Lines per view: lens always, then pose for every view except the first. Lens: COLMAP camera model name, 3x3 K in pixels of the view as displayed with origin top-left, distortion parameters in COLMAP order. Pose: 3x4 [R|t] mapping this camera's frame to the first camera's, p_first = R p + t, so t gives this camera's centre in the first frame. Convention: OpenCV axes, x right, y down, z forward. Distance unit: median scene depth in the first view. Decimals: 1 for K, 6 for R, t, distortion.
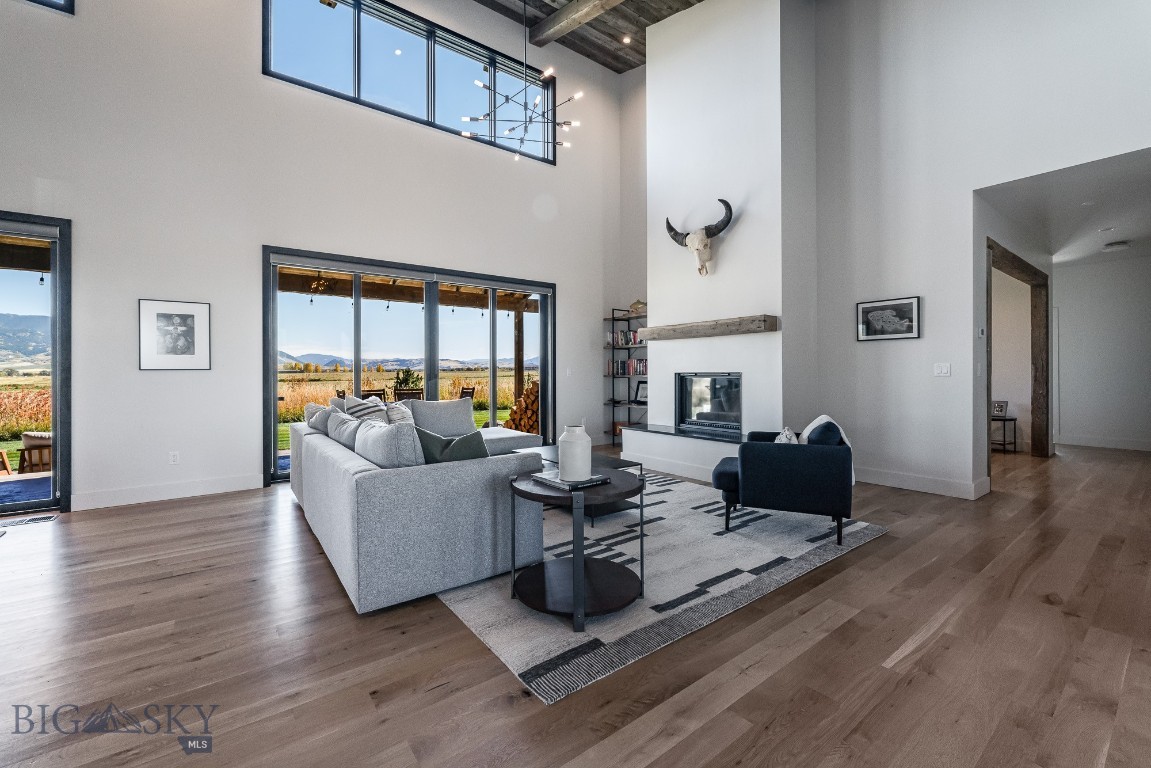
lens RADIAL K [[474.8, 0, 573.9], [0, 474.8, 371.0], [0, 0, 1]] dist [-0.000145, -0.000019]
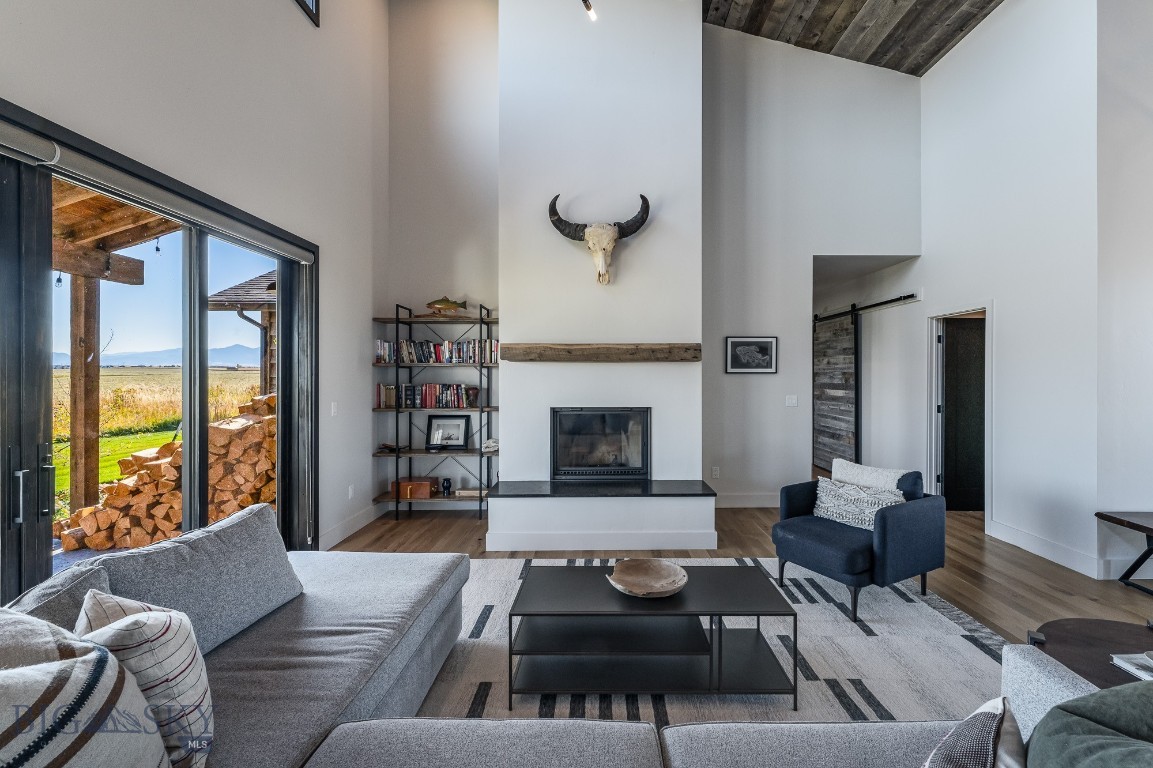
lens RADIAL K [[479.8, 0, 606.0], [0, 479.8, 372.5], [0, 0, 1]] dist [0.000018, 0.000013]
pose [[0.593399, 0.010115, 0.804845, -0.308752], [-0.004879, 0.999948, -0.008970, -0.040993], [-0.804894, 0.001396, 0.593418, 0.450244]]
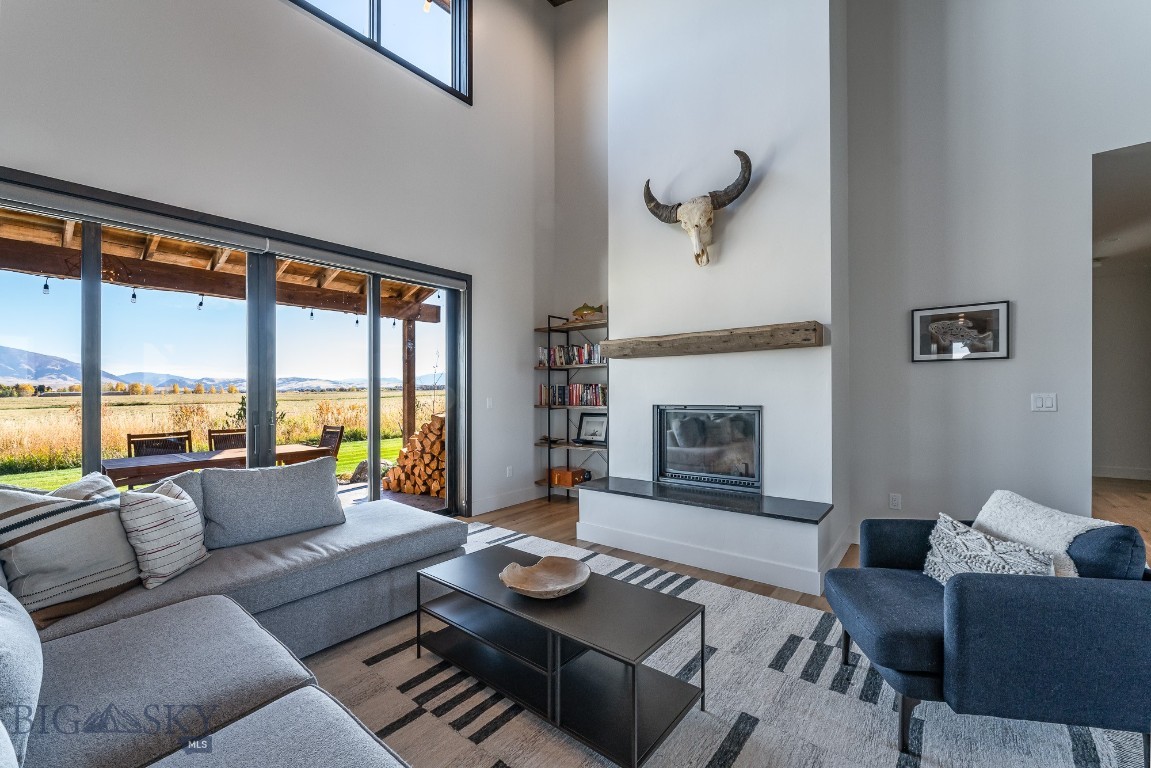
lens RADIAL K [[471.7, 0, 575.5], [0, 471.7, 384.0], [0, 0, 1]] dist [-0.003309, -0.000367]
pose [[0.970827, -0.001745, 0.239773, -0.060212], [0.005188, 0.999892, -0.013728, -0.016830], [-0.239724, 0.014571, 0.970732, 0.323484]]
